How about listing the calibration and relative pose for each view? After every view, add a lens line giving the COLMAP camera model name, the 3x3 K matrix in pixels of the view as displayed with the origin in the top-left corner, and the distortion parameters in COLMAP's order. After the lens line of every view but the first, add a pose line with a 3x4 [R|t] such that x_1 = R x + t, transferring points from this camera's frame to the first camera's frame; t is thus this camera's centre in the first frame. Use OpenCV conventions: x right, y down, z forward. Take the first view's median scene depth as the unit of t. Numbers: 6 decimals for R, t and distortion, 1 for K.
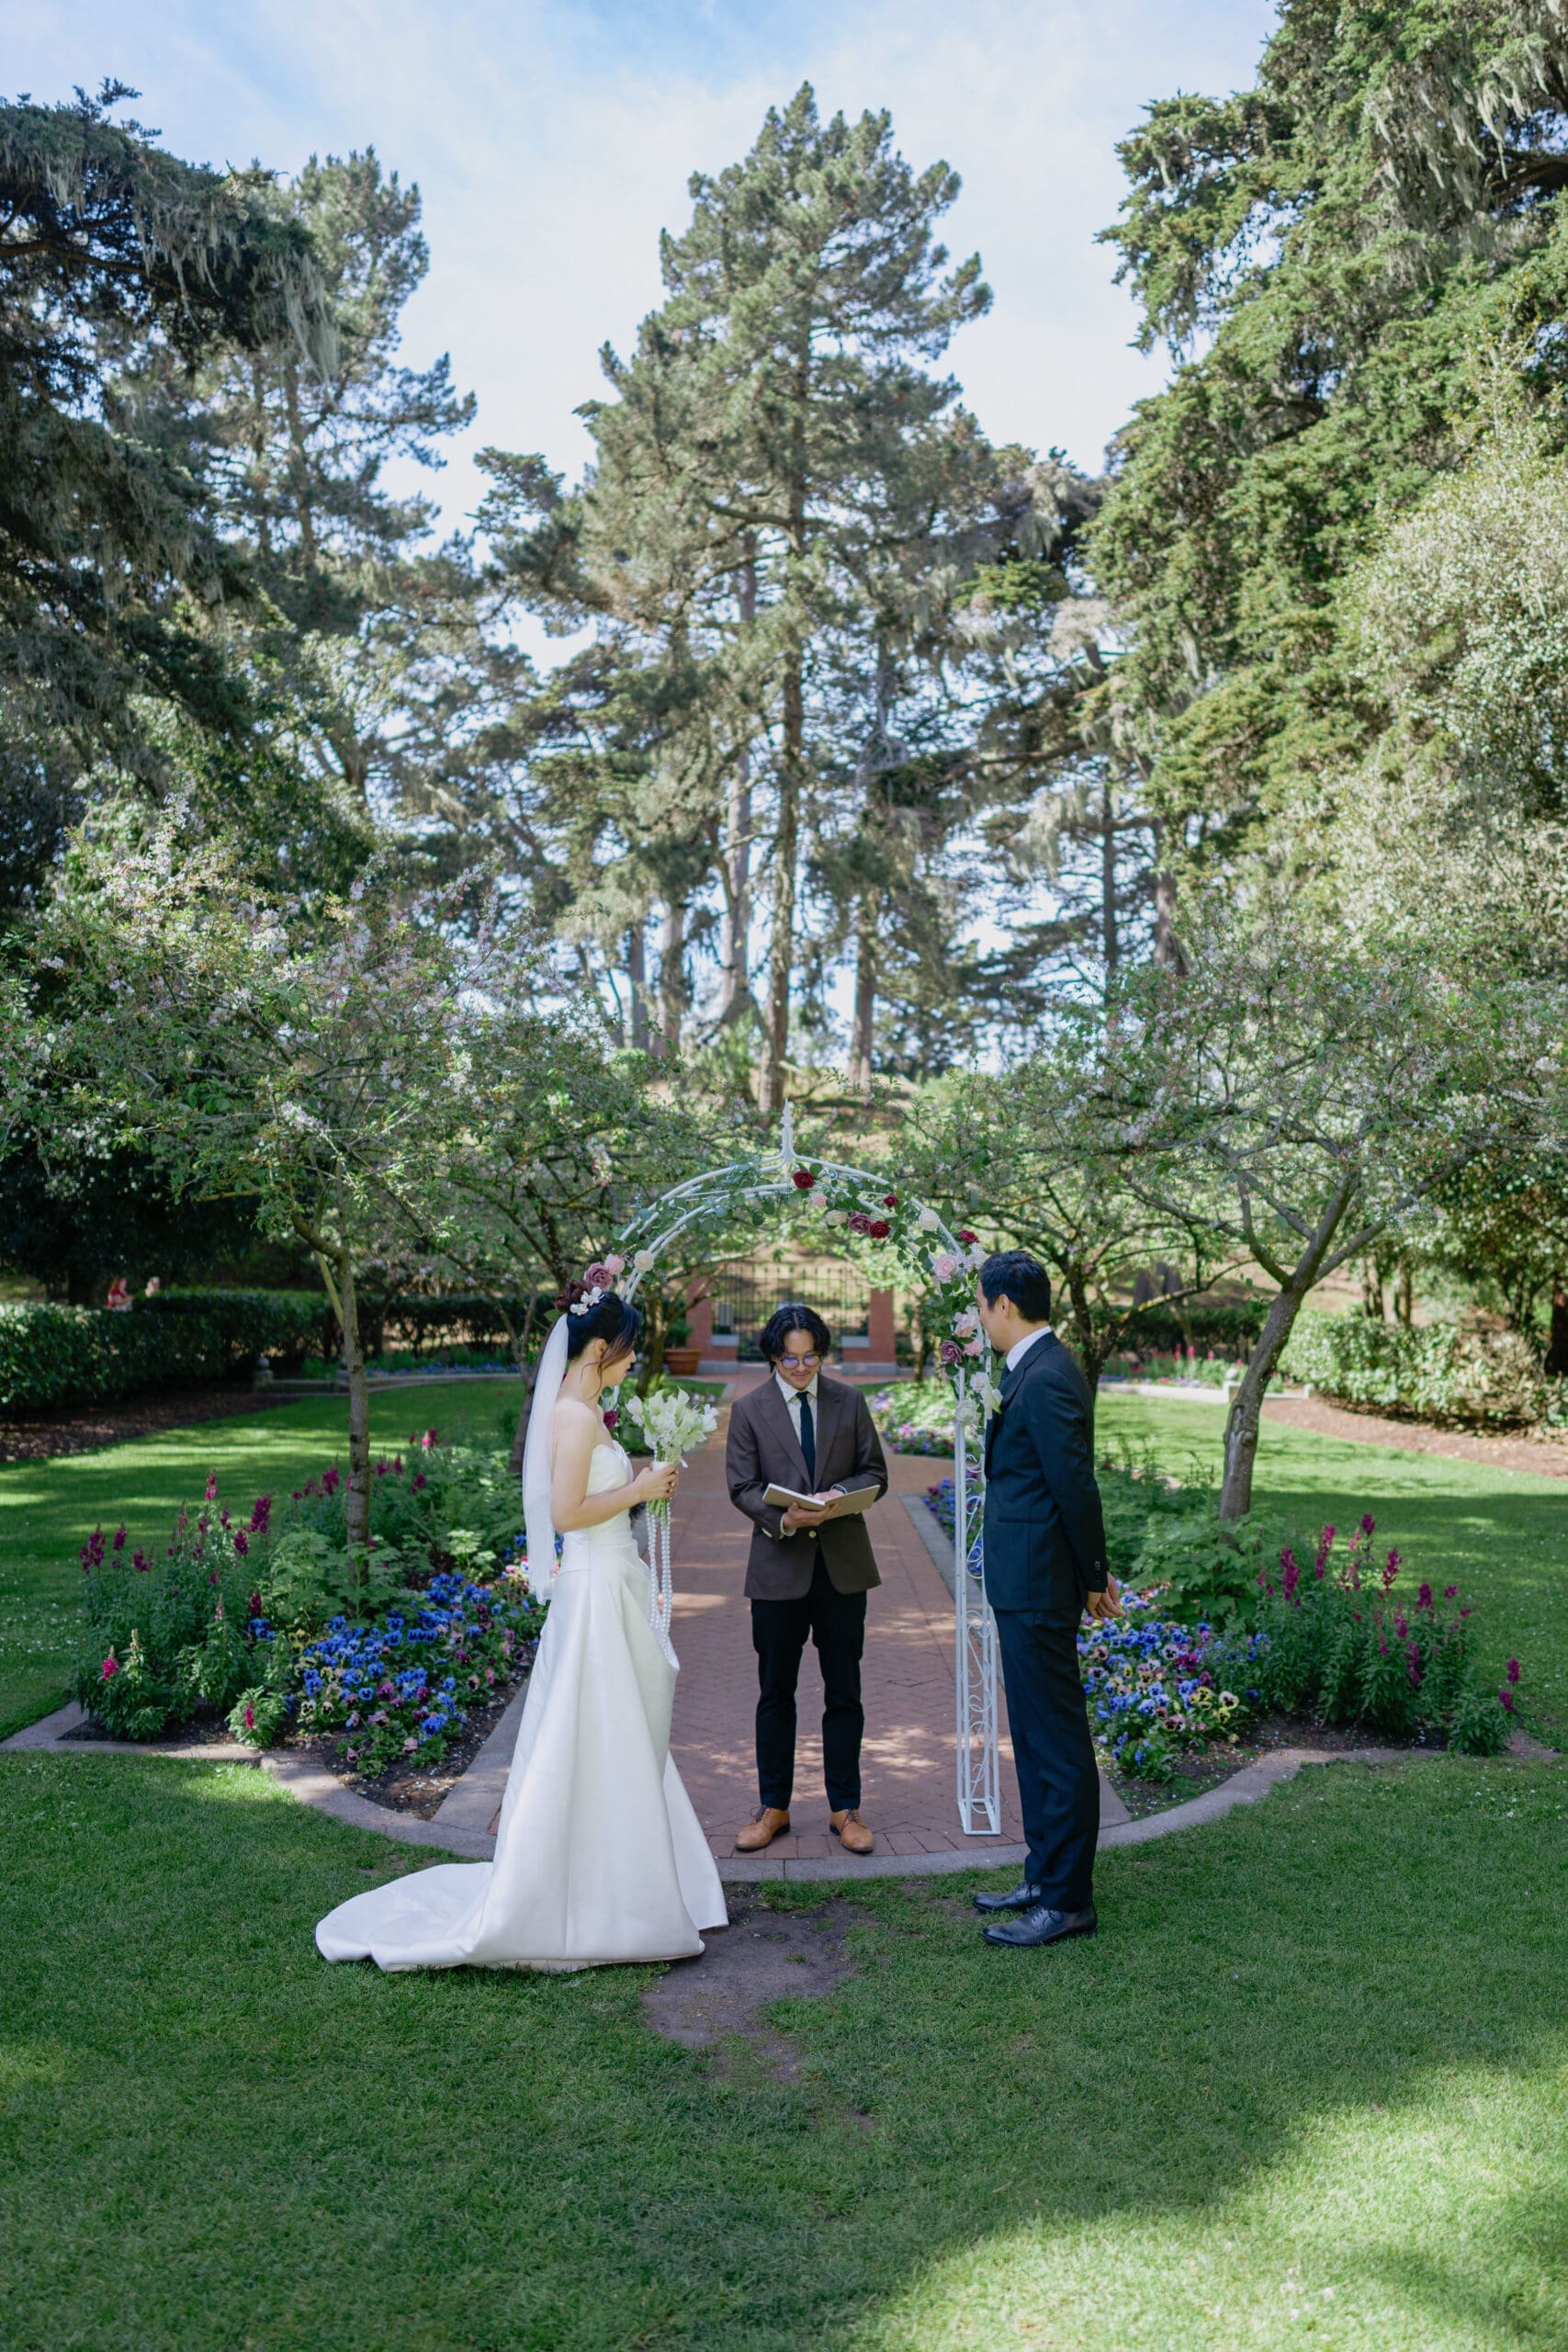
lens RADIAL K [[1617.4, 0, 828.6], [0, 1617.4, 1131.1], [0, 0, 1]] dist [-0.006557, -0.001980]
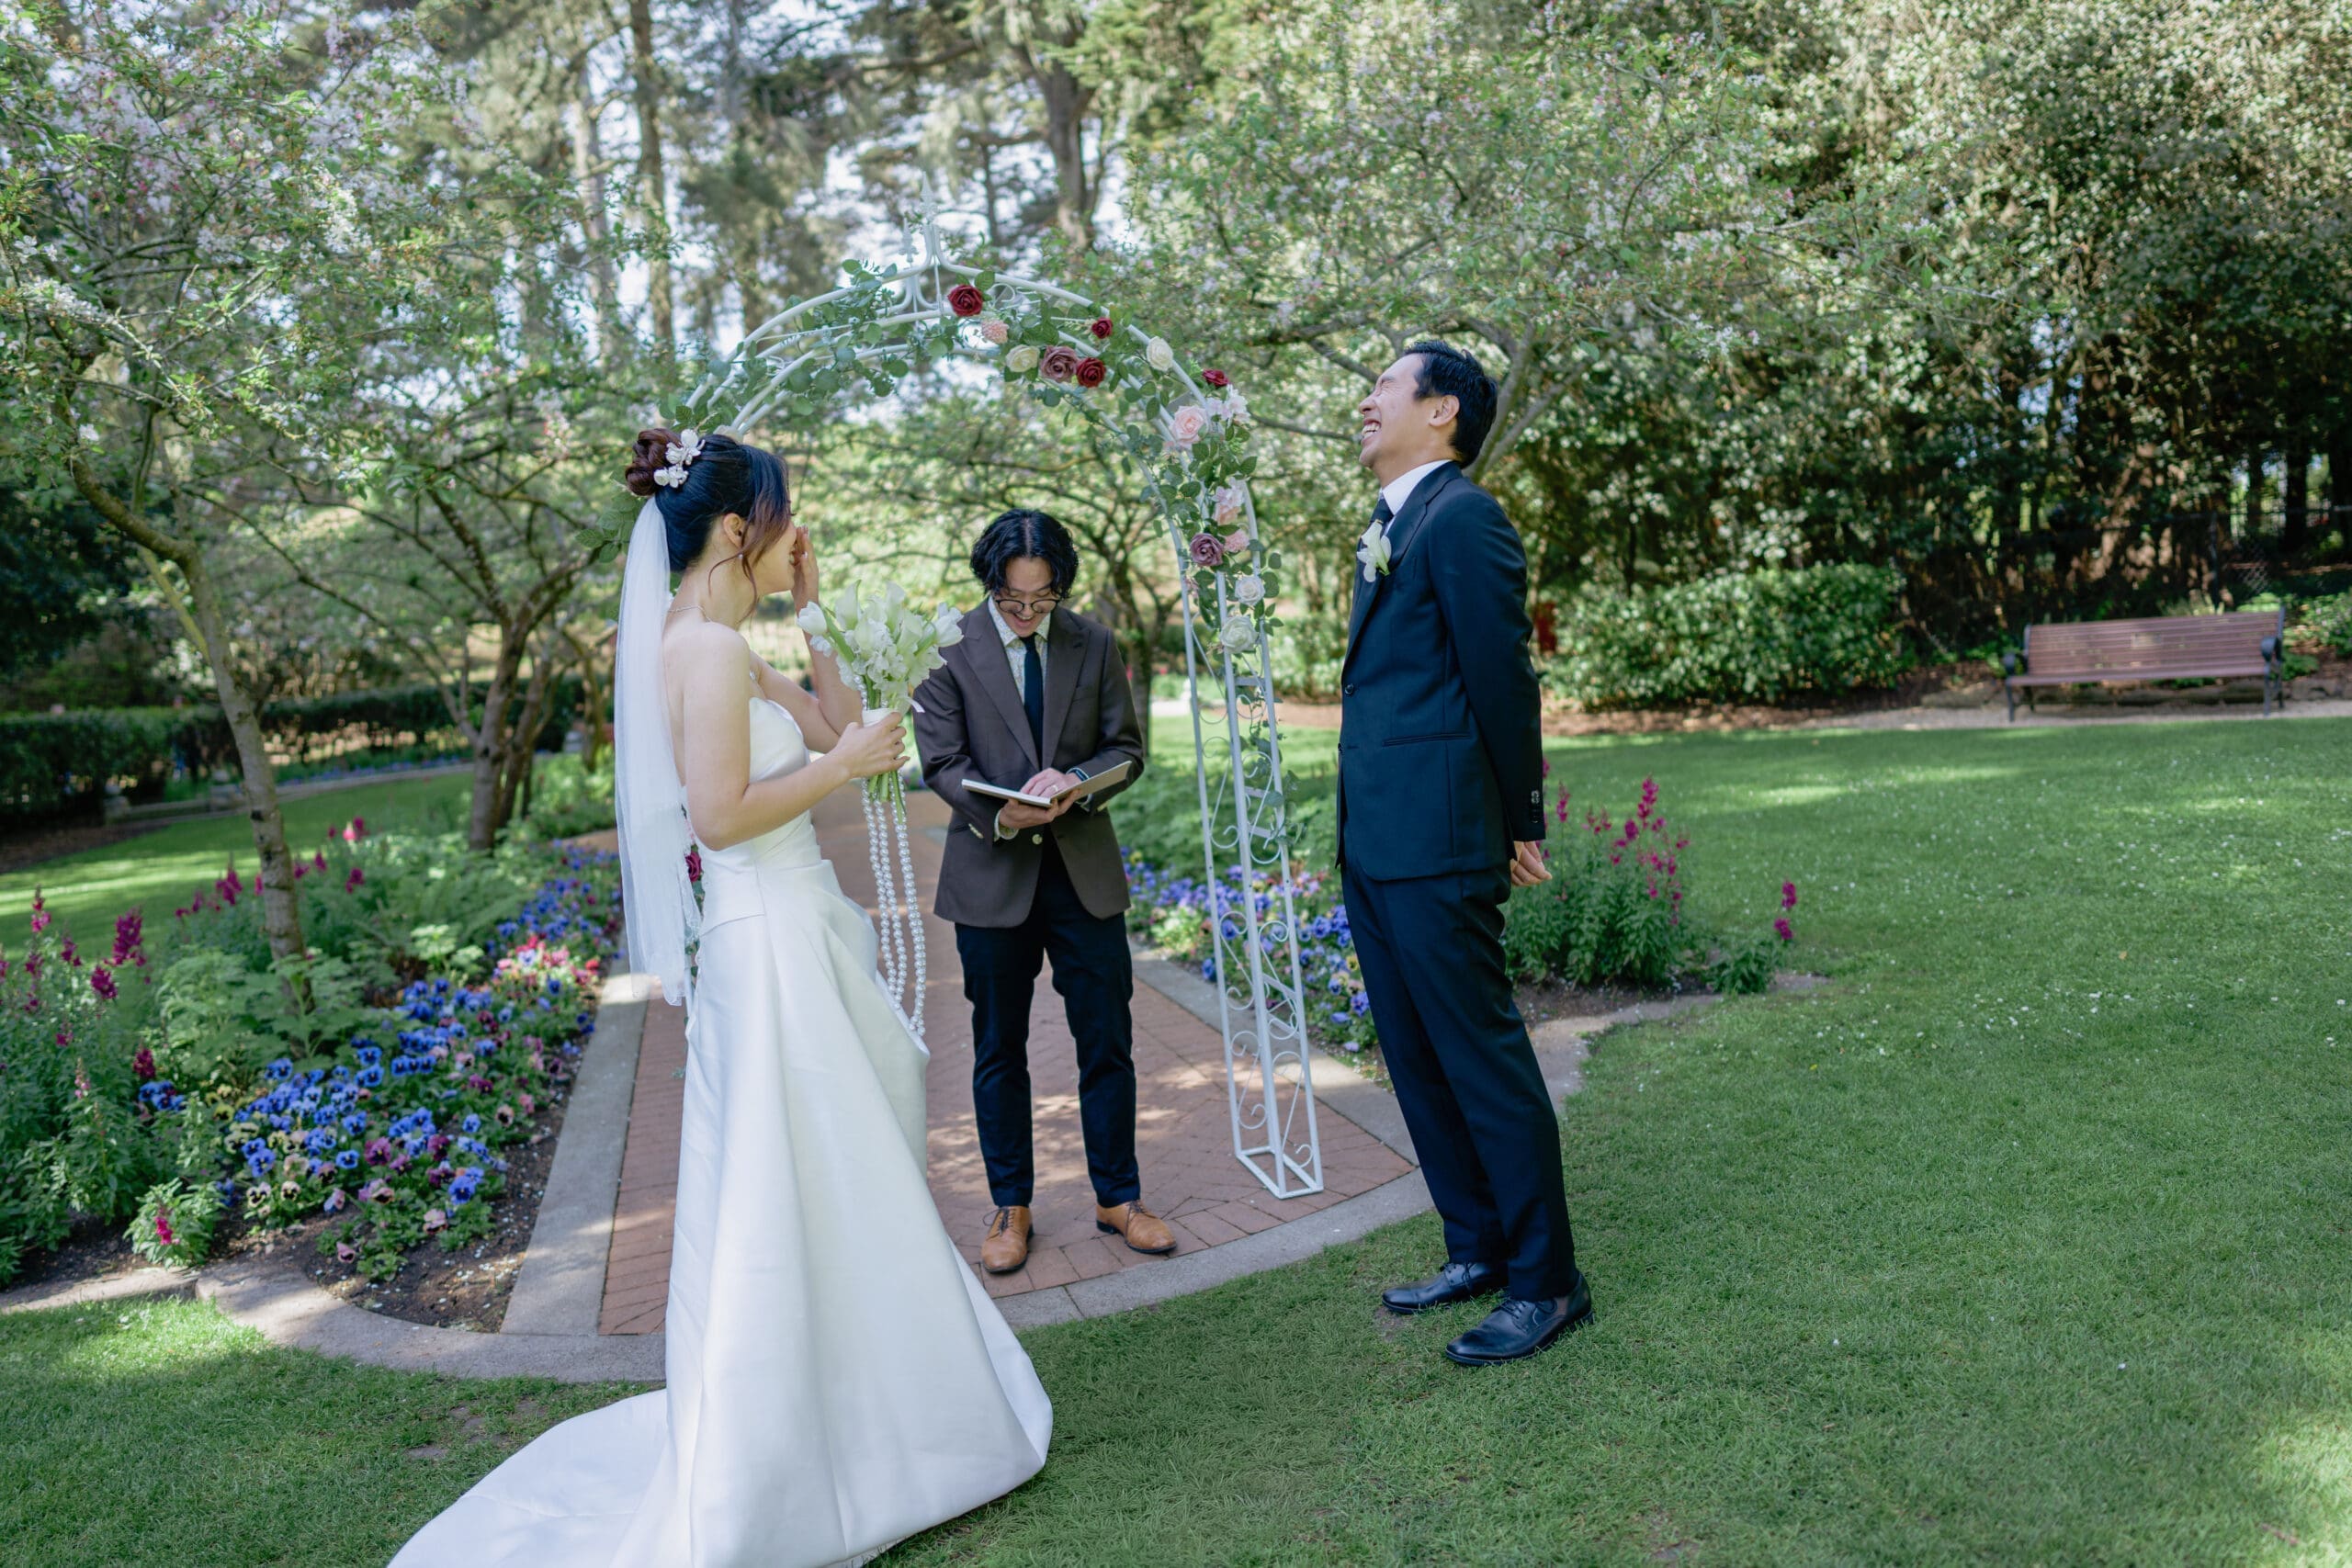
lens RADIAL K [[1547.4, 0, 1176.0], [0, 1547.4, 784.0], [0, 0, 1]] dist [-0.005043, -0.000548]
pose [[0.957784, -0.121172, 0.260706, -0.032084], [0.070419, 0.978093, 0.195895, 0.027833], [-0.278732, -0.169267, 0.945334, 0.097612]]
